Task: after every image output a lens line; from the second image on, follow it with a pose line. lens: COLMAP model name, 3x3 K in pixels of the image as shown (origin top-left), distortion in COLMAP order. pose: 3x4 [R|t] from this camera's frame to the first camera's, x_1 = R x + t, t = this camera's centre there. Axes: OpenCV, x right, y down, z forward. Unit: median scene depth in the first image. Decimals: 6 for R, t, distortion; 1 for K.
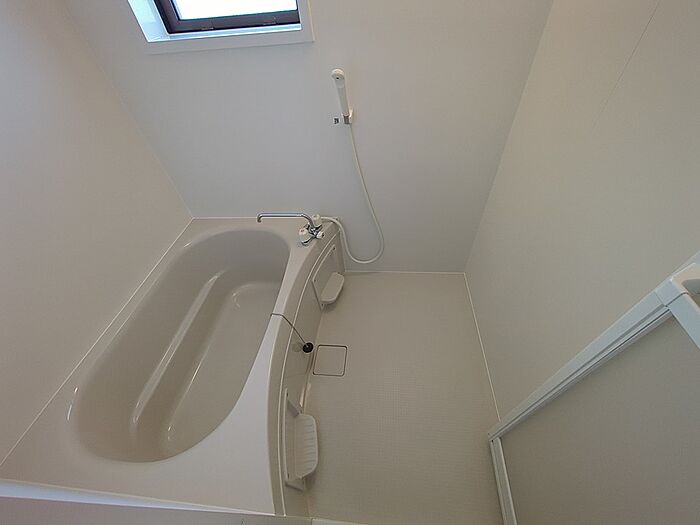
lens RADIAL K [[275.4, 0, 352.7], [0, 275.4, 262.0], [0, 0, 1]] dist [-0.002765, 0.000574]
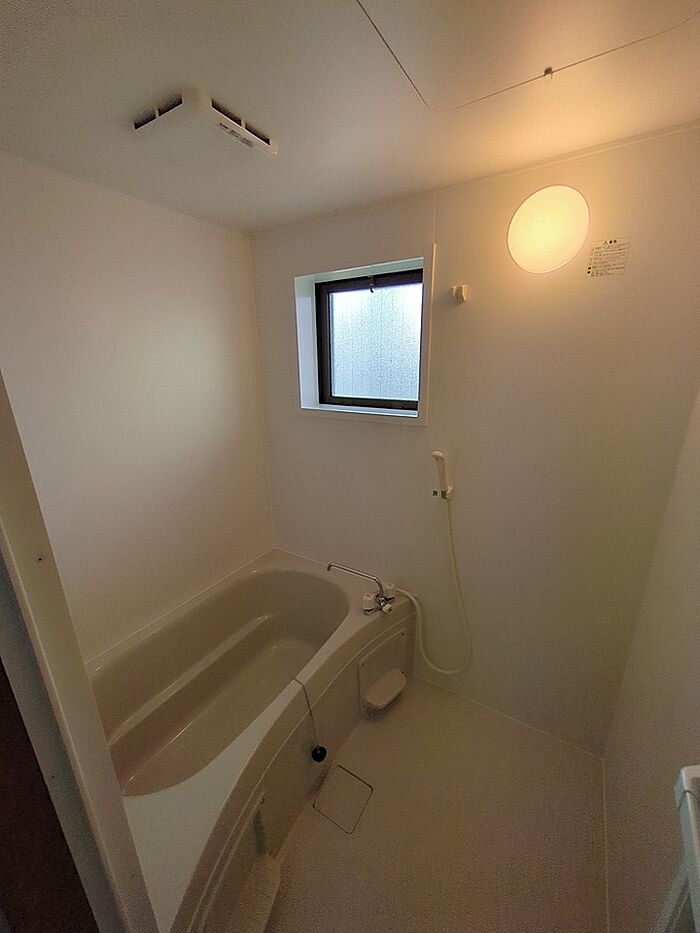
lens RADIAL K [[367.0, 0, 350.2], [0, 367.0, 466.2], [0, 0, 1]] dist [-0.002765, 0.000574]
pose [[0.892660, 0.185596, -0.410745, 0.163314], [-0.359887, 0.842134, -0.401611, 0.026457], [0.271365, 0.506324, 0.818533, -0.157354]]
